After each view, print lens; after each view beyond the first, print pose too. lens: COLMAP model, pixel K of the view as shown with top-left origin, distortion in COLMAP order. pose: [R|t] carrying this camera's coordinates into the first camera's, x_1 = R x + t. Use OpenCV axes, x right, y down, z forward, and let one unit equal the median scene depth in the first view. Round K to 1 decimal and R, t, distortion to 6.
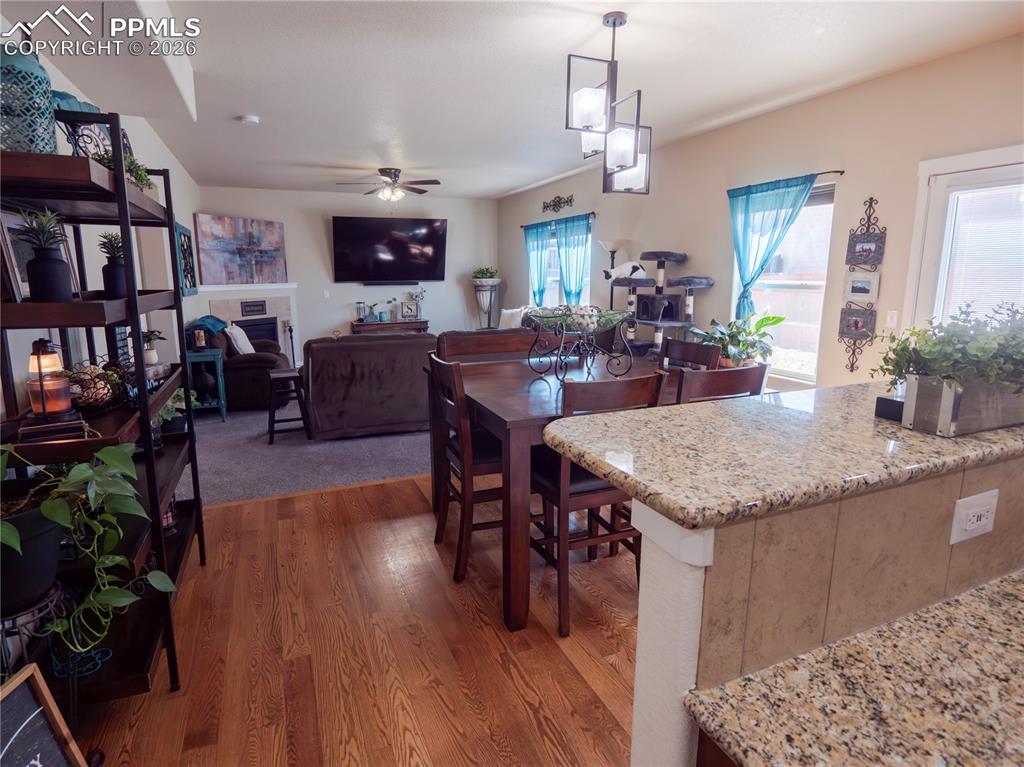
lens RADIAL K [[545.6, 0, 498.8], [0, 545.6, 374.5], [0, 0, 1]] dist [-0.010235, -0.002143]
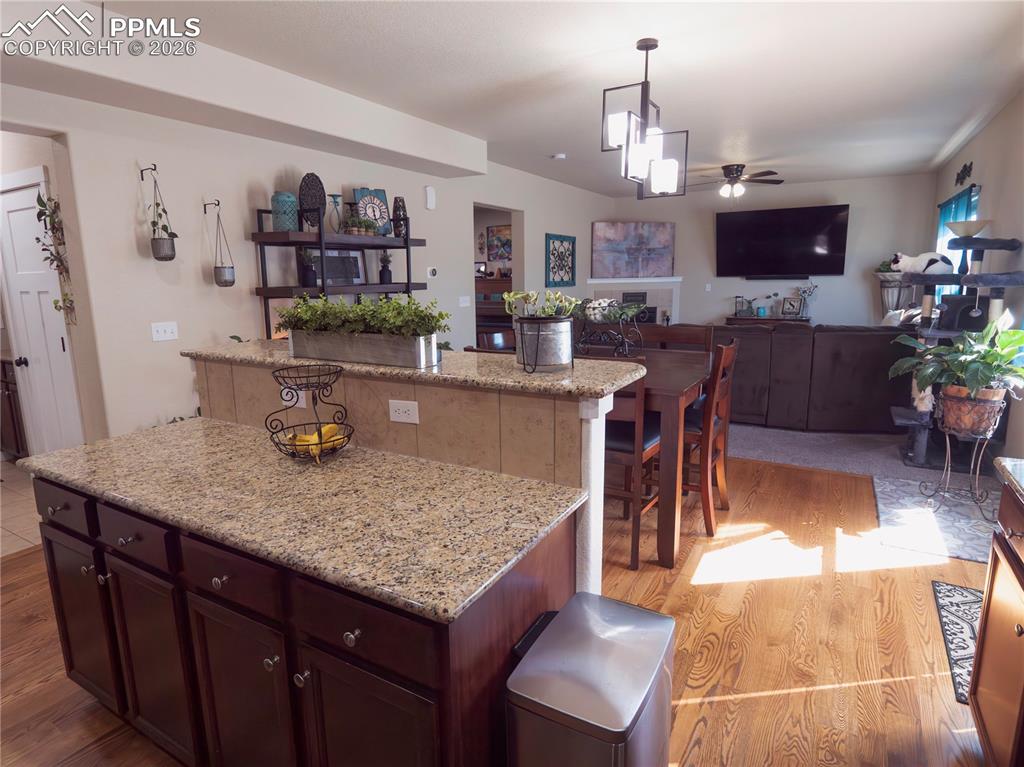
lens RADIAL K [[567.8, 0, 509.2], [0, 567.8, 377.1], [0, 0, 1]] dist [-0.005153, -0.003548]
pose [[0.605418, 0.141479, -0.783232, 0.380387], [-0.132243, 0.988277, 0.076296, -0.010688], [0.784844, 0.057386, 0.617030, 0.035119]]
